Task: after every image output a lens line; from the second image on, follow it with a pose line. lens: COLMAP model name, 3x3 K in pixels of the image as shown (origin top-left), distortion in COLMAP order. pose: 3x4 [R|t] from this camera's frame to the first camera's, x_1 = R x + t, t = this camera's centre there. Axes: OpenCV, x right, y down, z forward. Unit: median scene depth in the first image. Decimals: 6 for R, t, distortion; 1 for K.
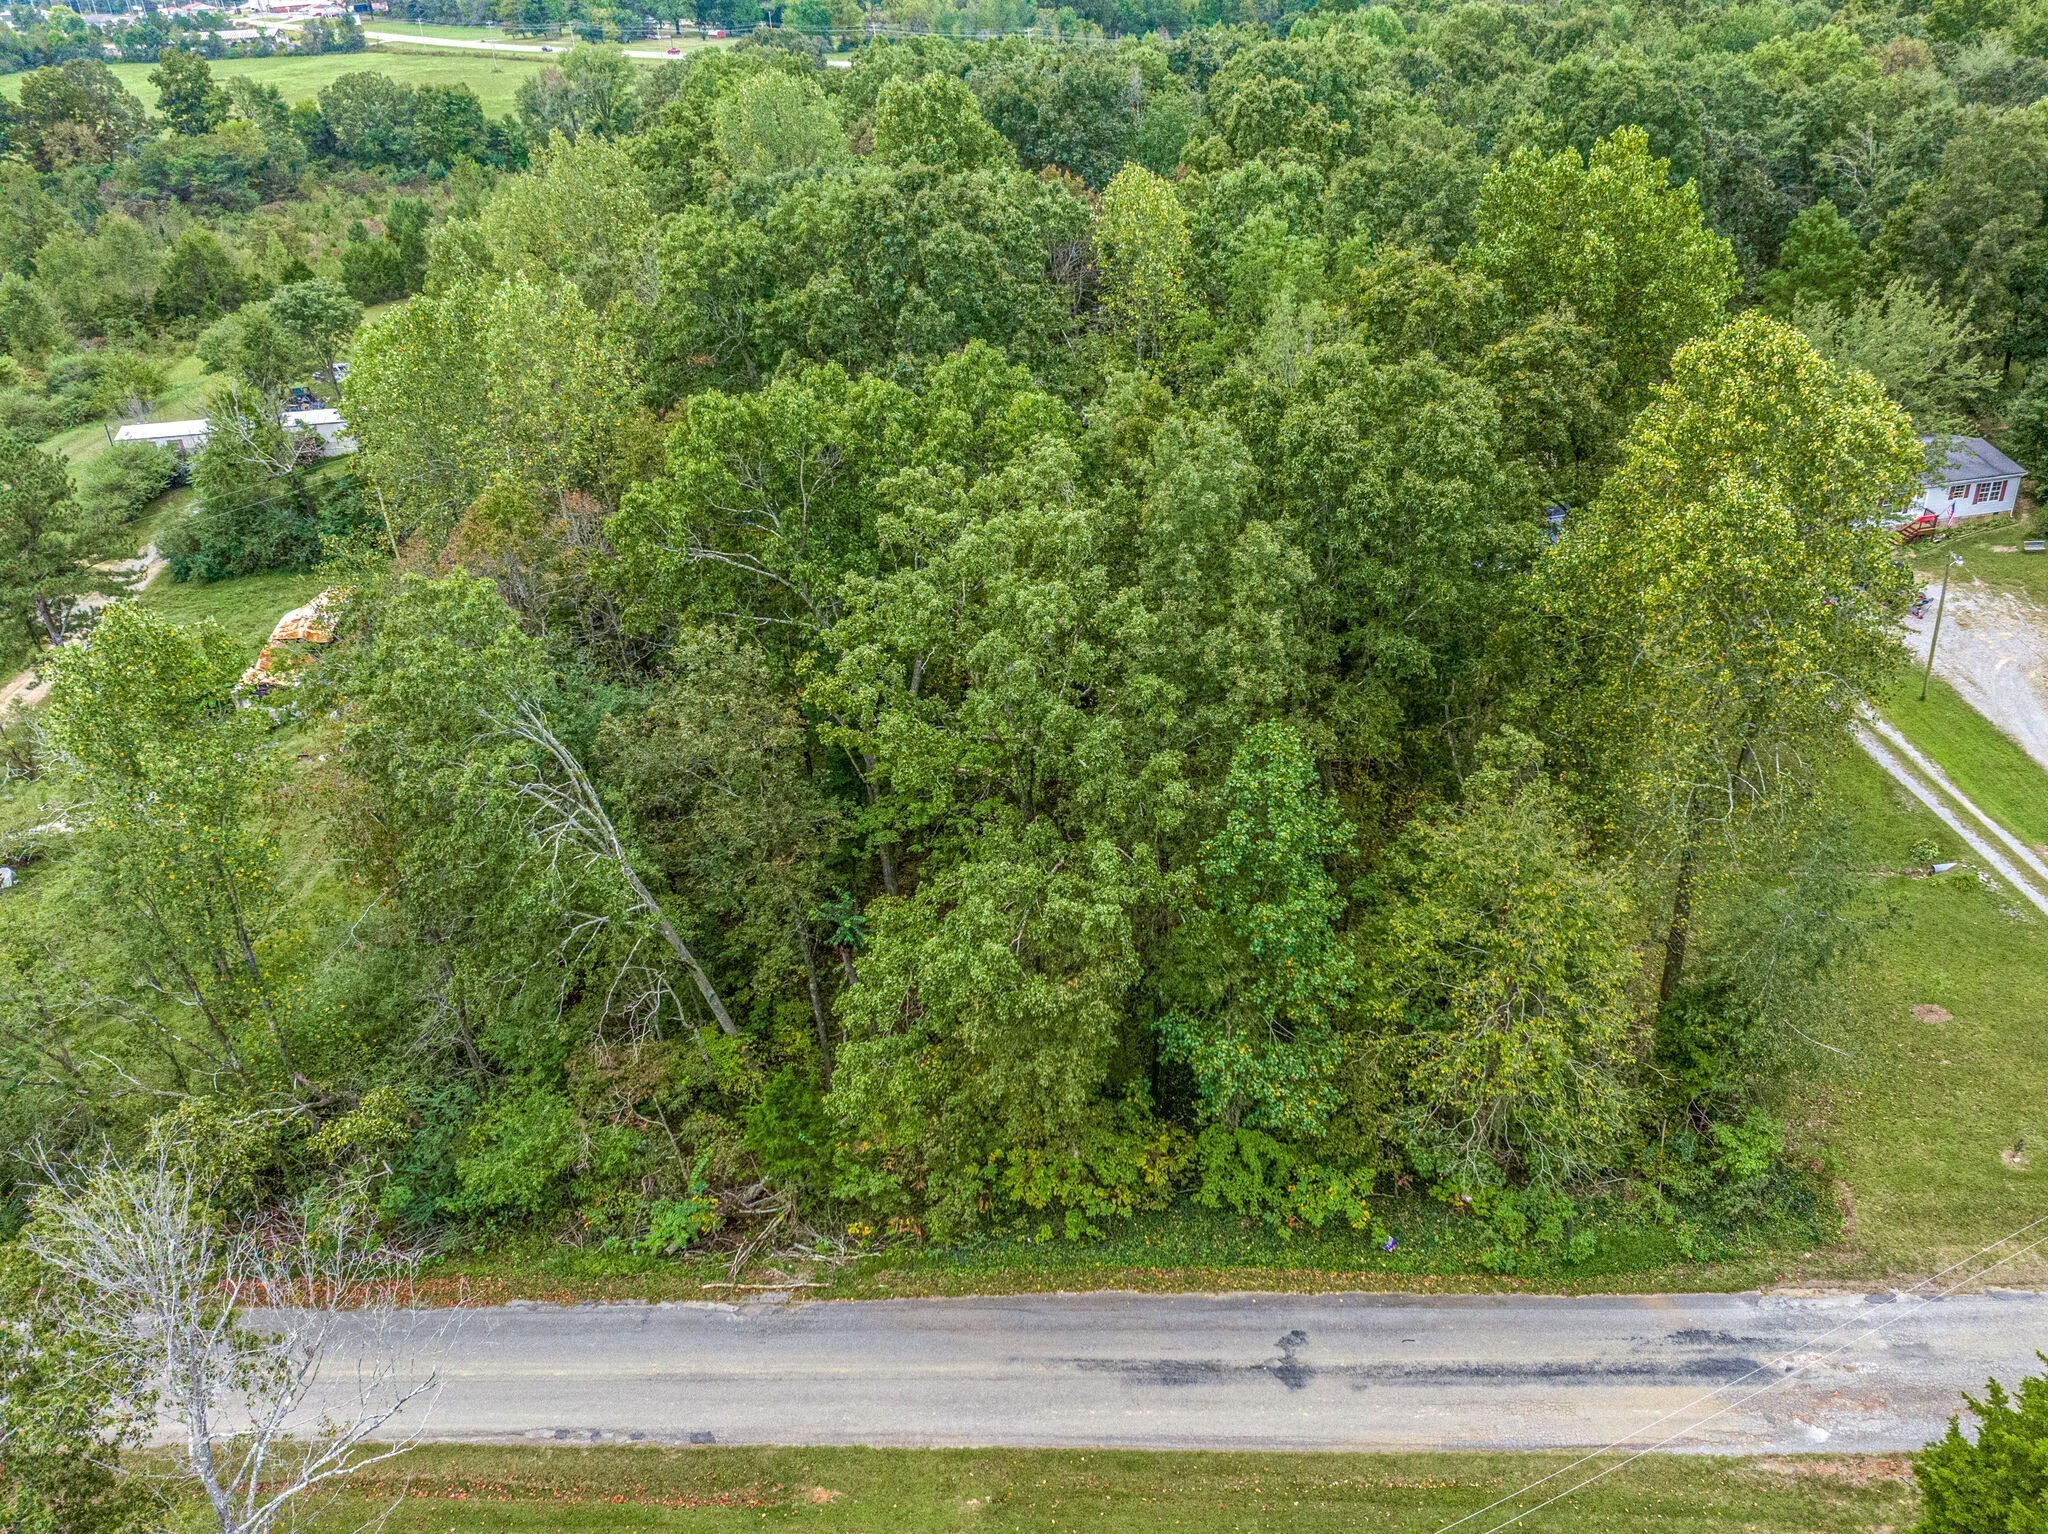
lens RADIAL K [[1587.1, 0, 1102.8], [0, 1587.1, 782.6], [0, 0, 1]] dist [-0.048291, 0.016788]
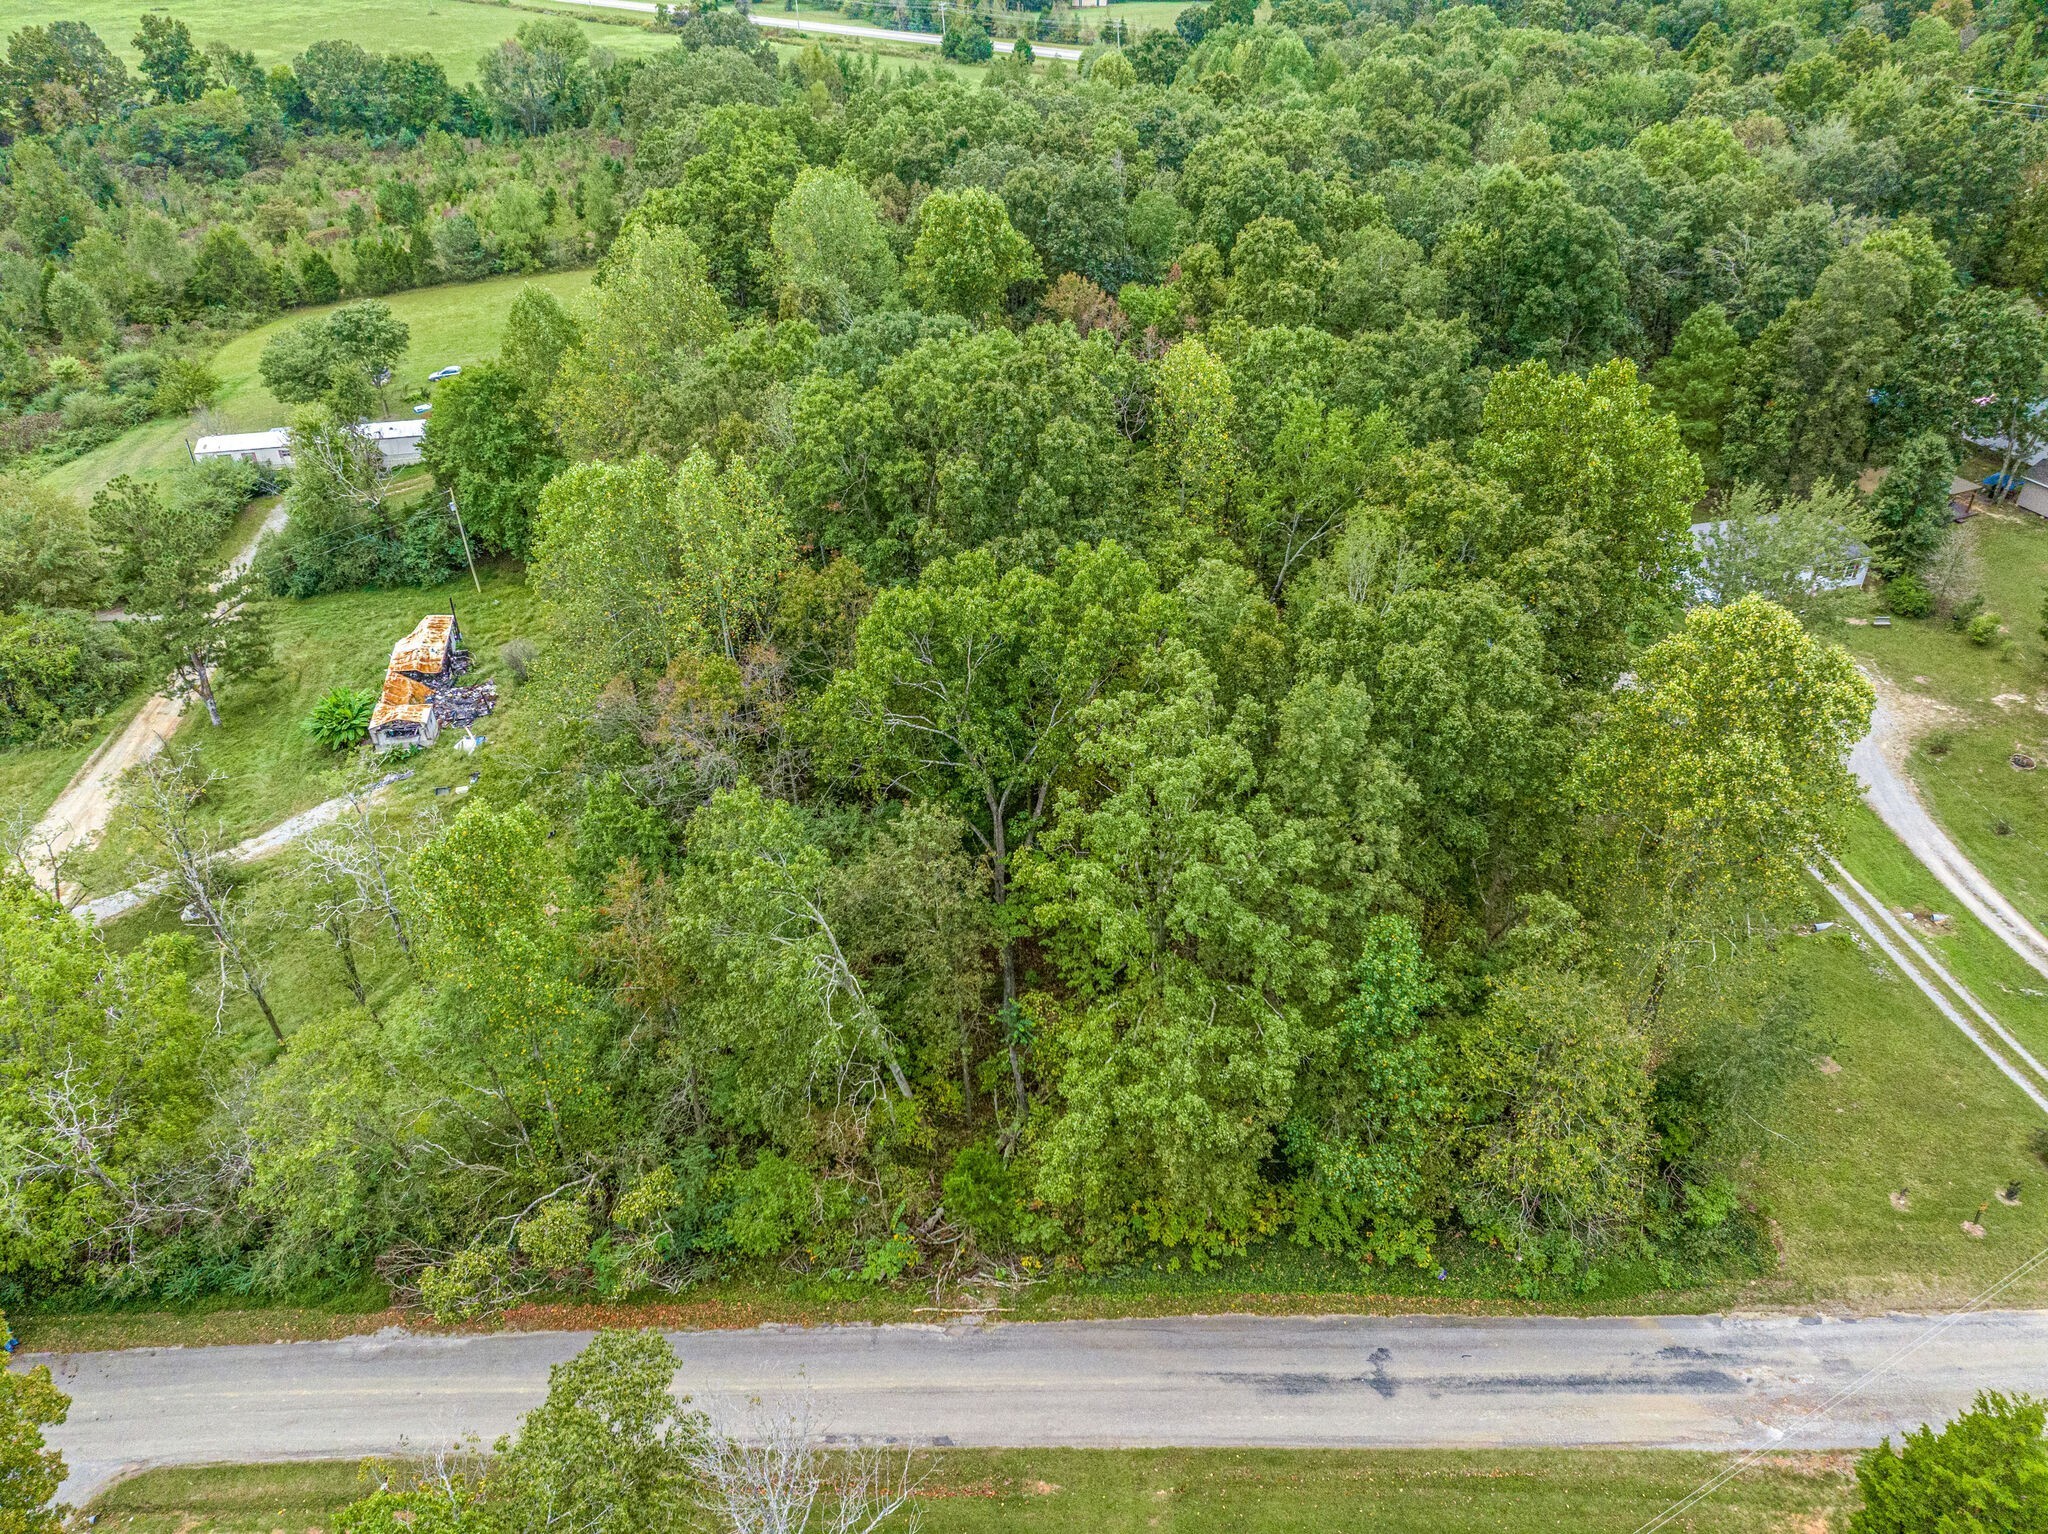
lens RADIAL K [[1432.7, 0, 1027.1], [0, 1432.7, 747.5], [0, 0, 1]] dist [-0.062011, 0.036713]
pose [[0.998979, 0.004080, 0.044986, -0.224783], [-0.007205, 0.997554, 0.069527, -0.232168], [-0.044592, -0.069780, 0.996565, -0.138036]]
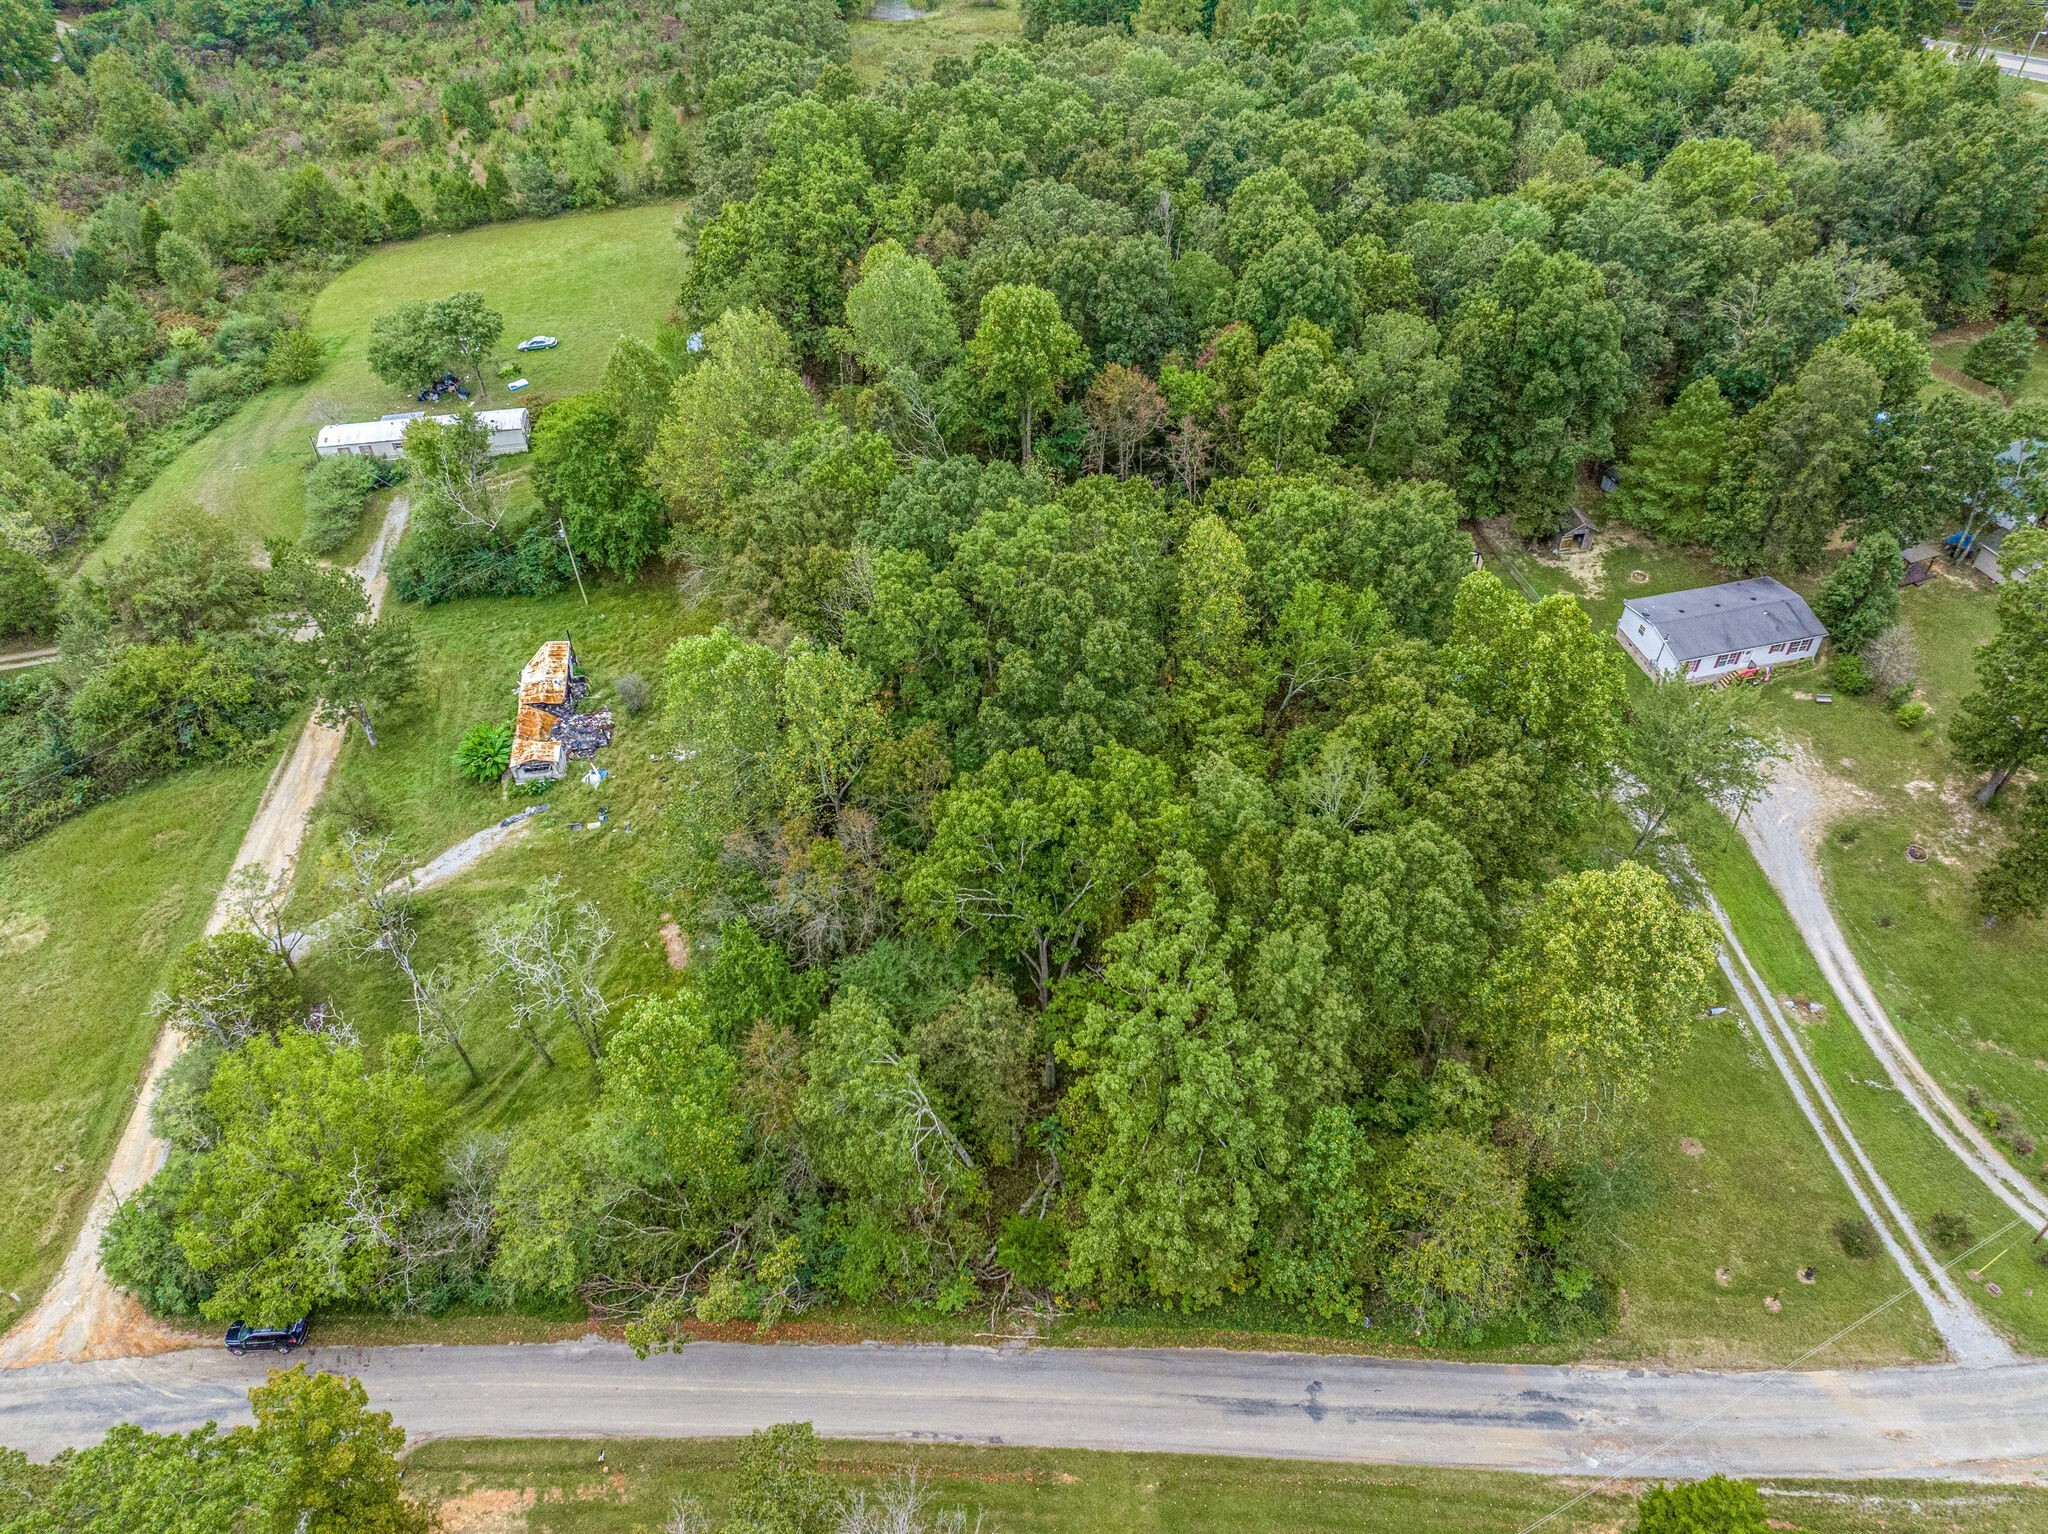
lens RADIAL K [[1425.6, 0, 1029.3], [0, 1425.6, 747.0], [0, 0, 1]] dist [-0.049415, 0.020228]
pose [[0.999724, 0.016459, 0.016768, -0.240634], [-0.019854, 0.973412, 0.228200, -0.709427], [-0.012567, -0.228470, 0.973470, -0.403689]]
